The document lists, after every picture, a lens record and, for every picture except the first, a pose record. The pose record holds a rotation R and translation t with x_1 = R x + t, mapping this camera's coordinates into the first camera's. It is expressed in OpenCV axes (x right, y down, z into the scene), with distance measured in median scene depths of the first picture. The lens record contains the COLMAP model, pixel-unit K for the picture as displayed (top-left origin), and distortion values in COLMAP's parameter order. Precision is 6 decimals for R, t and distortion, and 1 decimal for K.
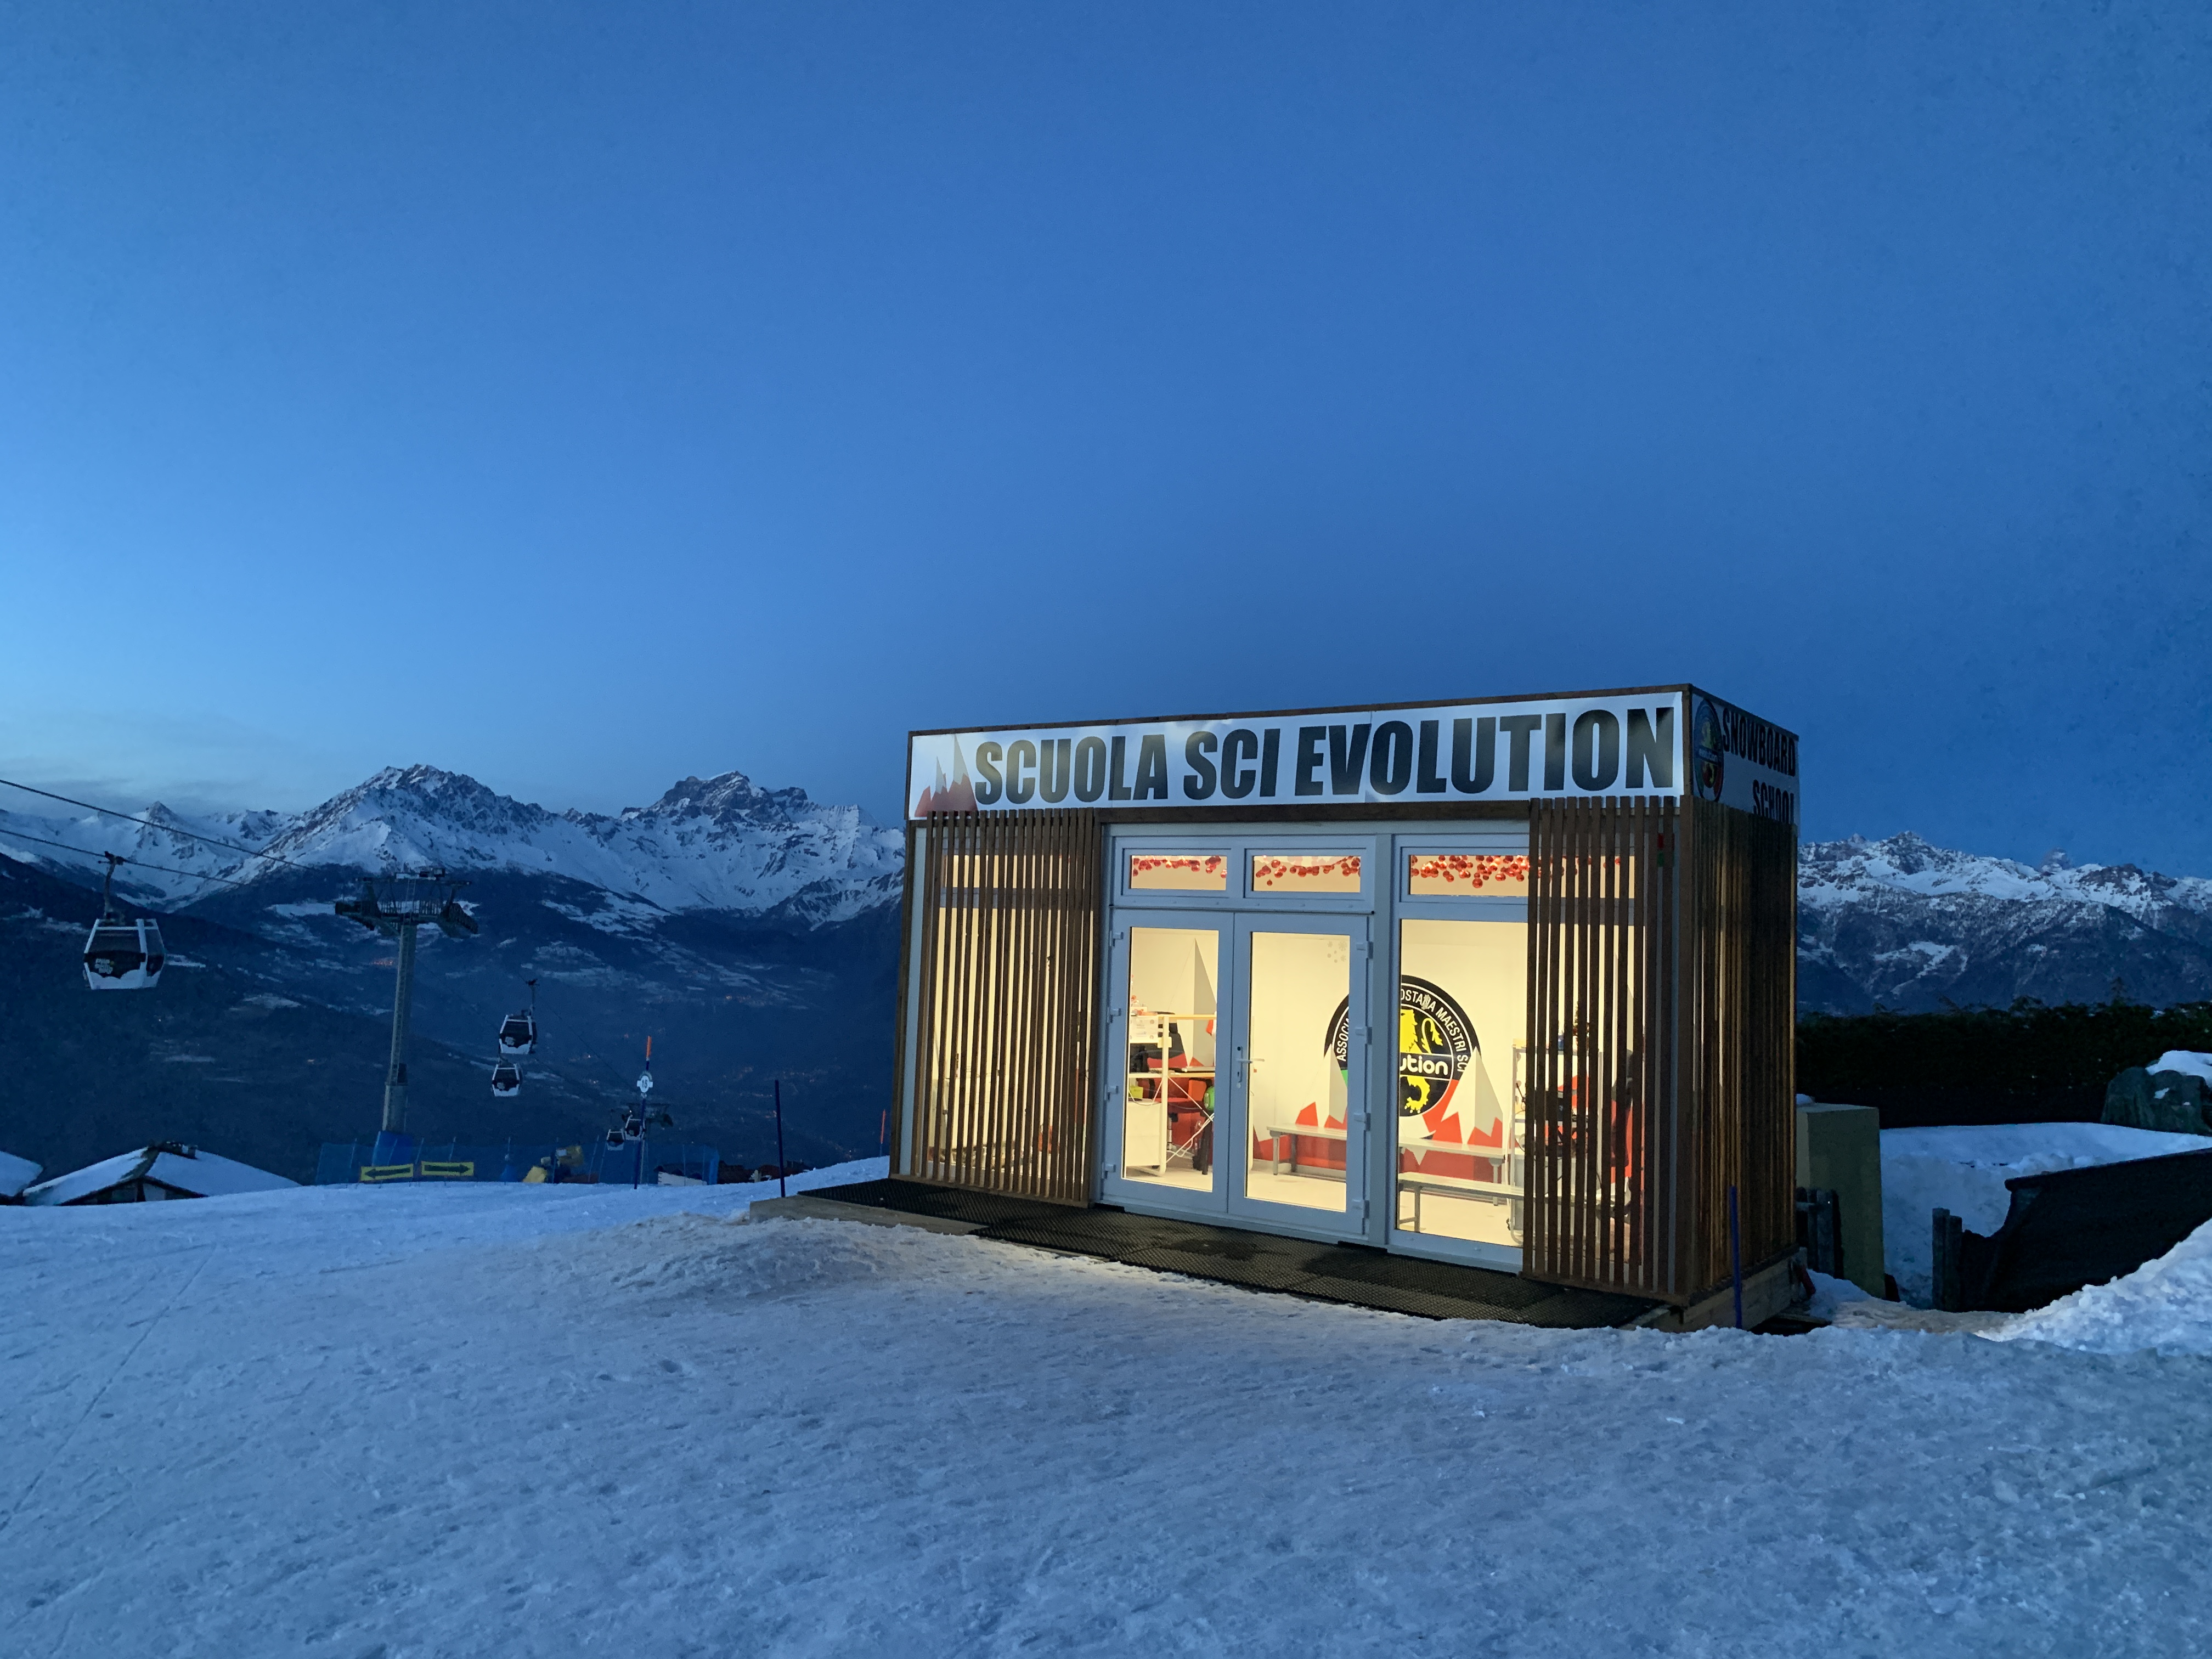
lens RADIAL K [[1683.4, 0, 1073.9], [0, 1683.4, 801.6], [0, 0, 1]] dist [0.003103, -0.005263]
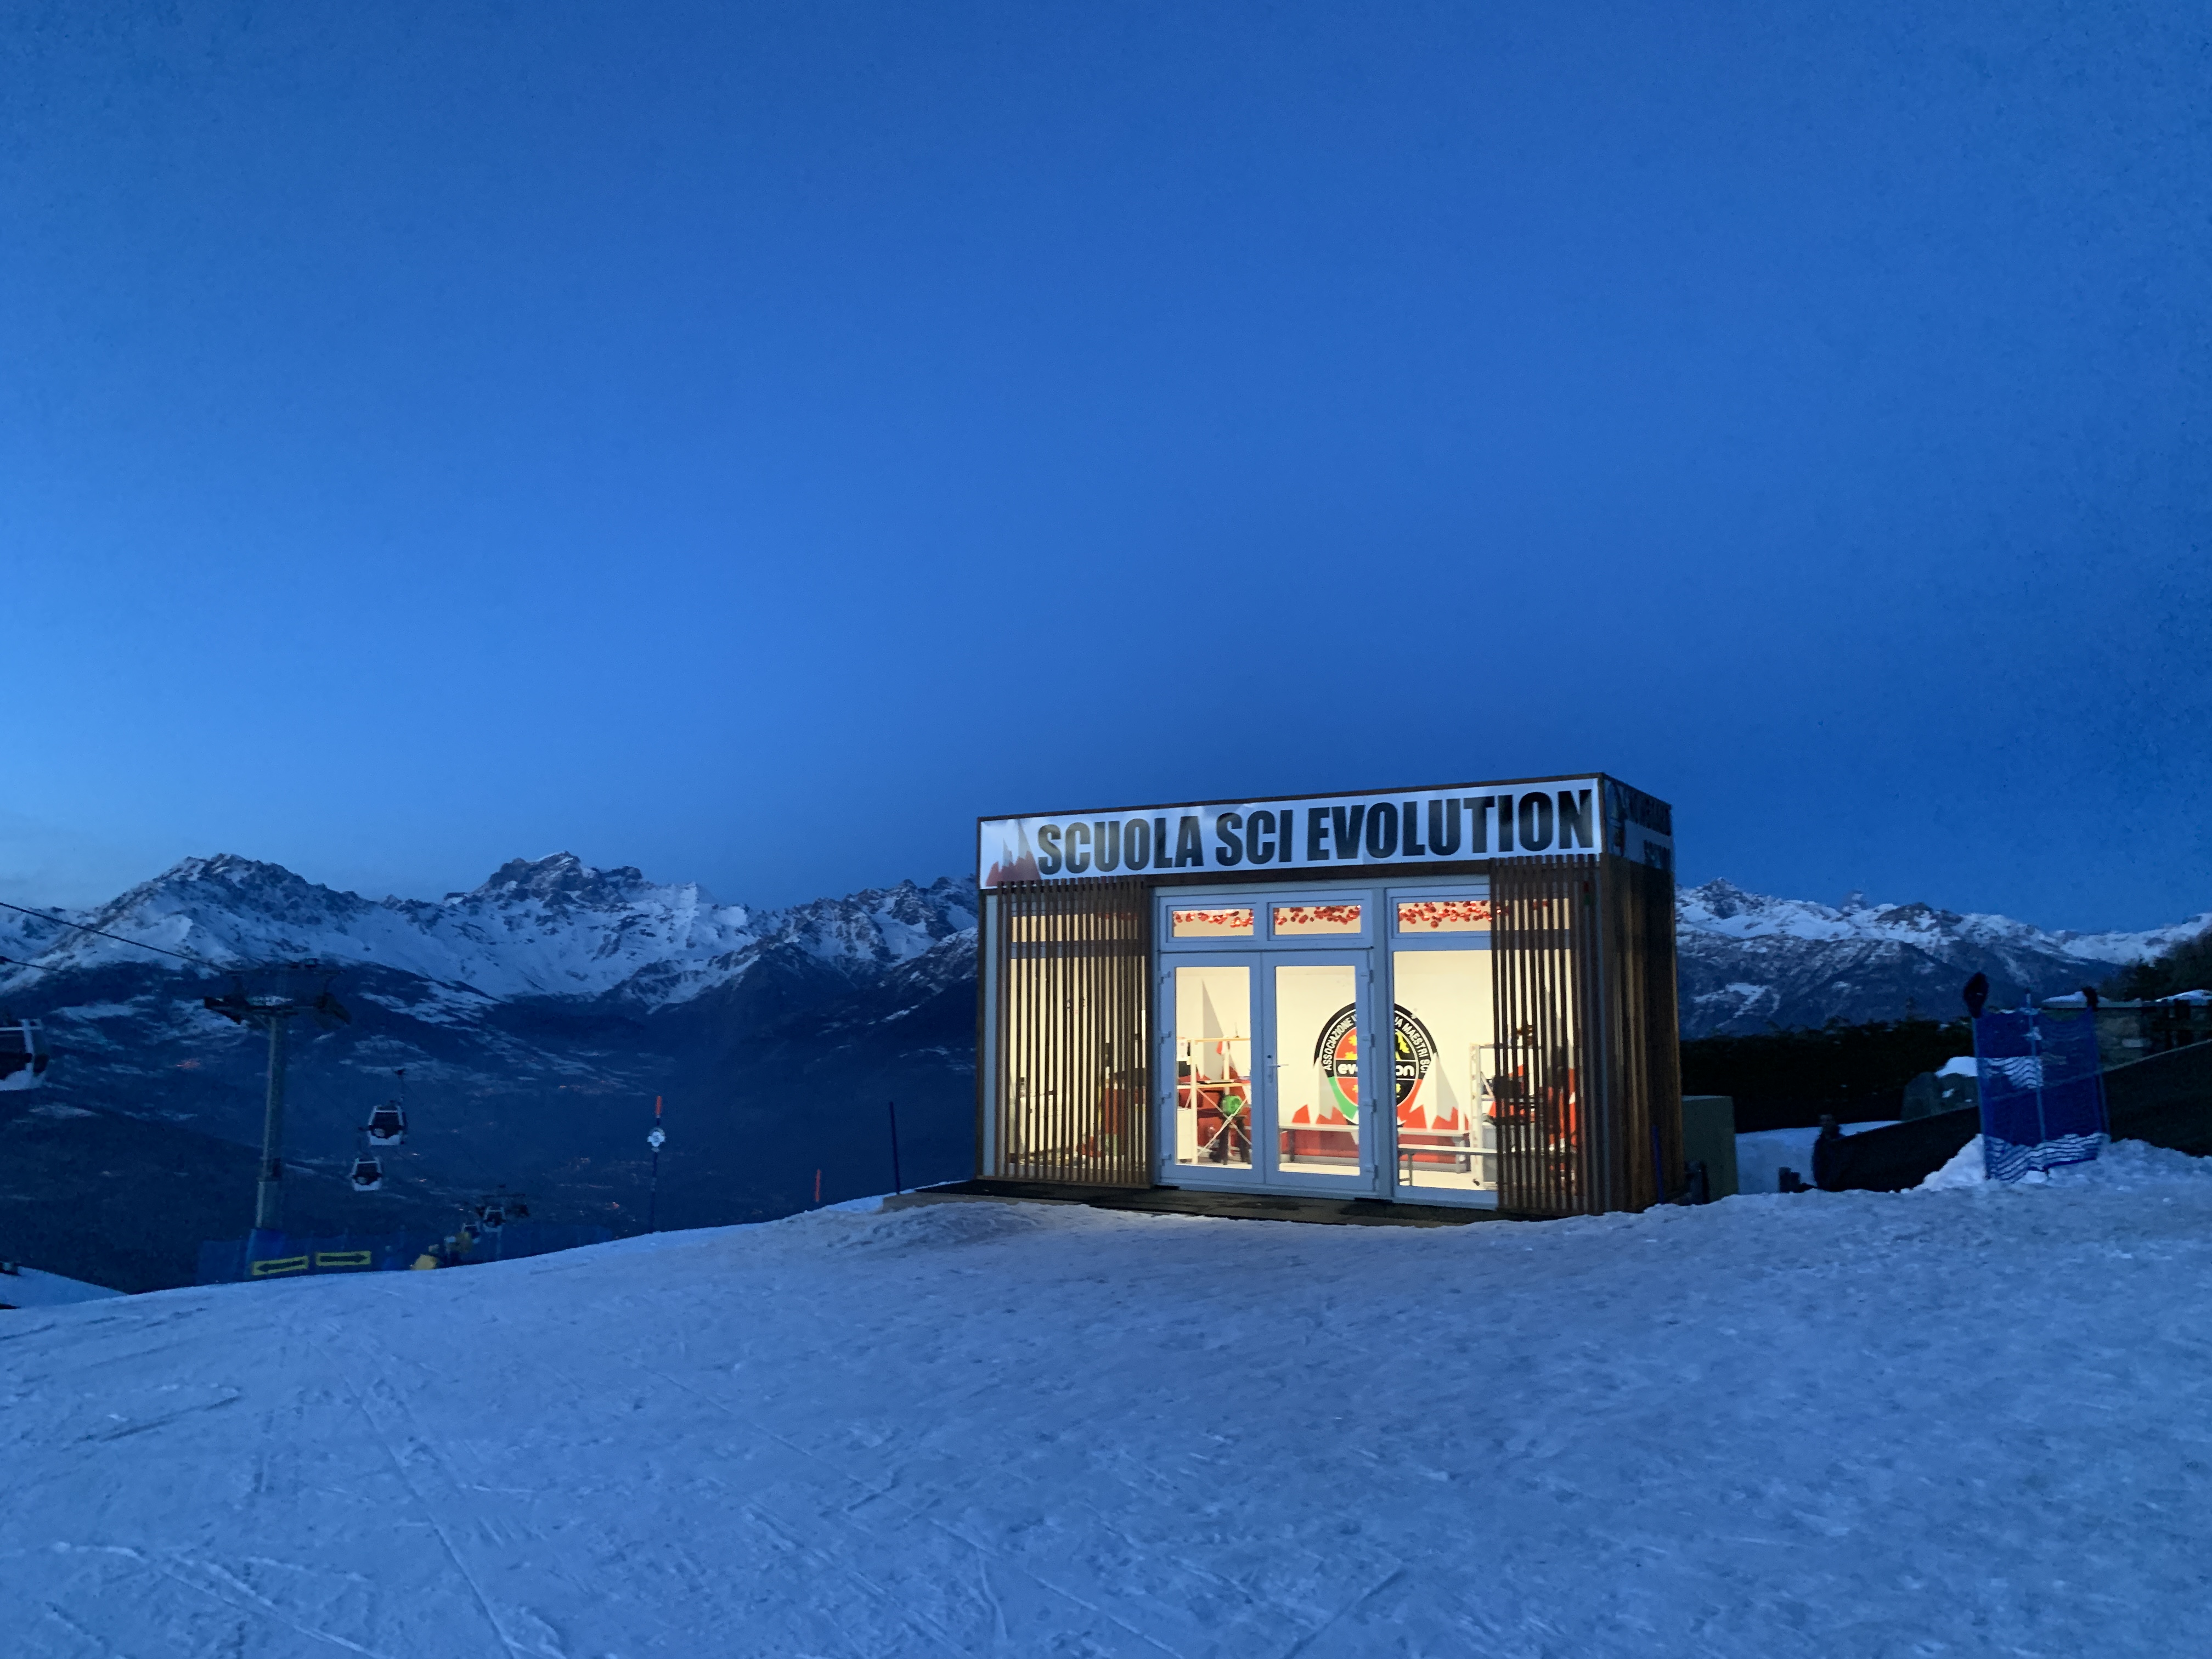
lens RADIAL K [[1685.4, 0, 1106.0], [0, 1685.4, 829.5], [0, 0, 1]] dist [0.004917, 0.000056]
pose [[0.993435, -0.026004, 0.111407, -0.158929], [0.028691, 0.999333, -0.022581, -0.002538], [-0.110746, 0.025629, 0.993518, -0.268671]]
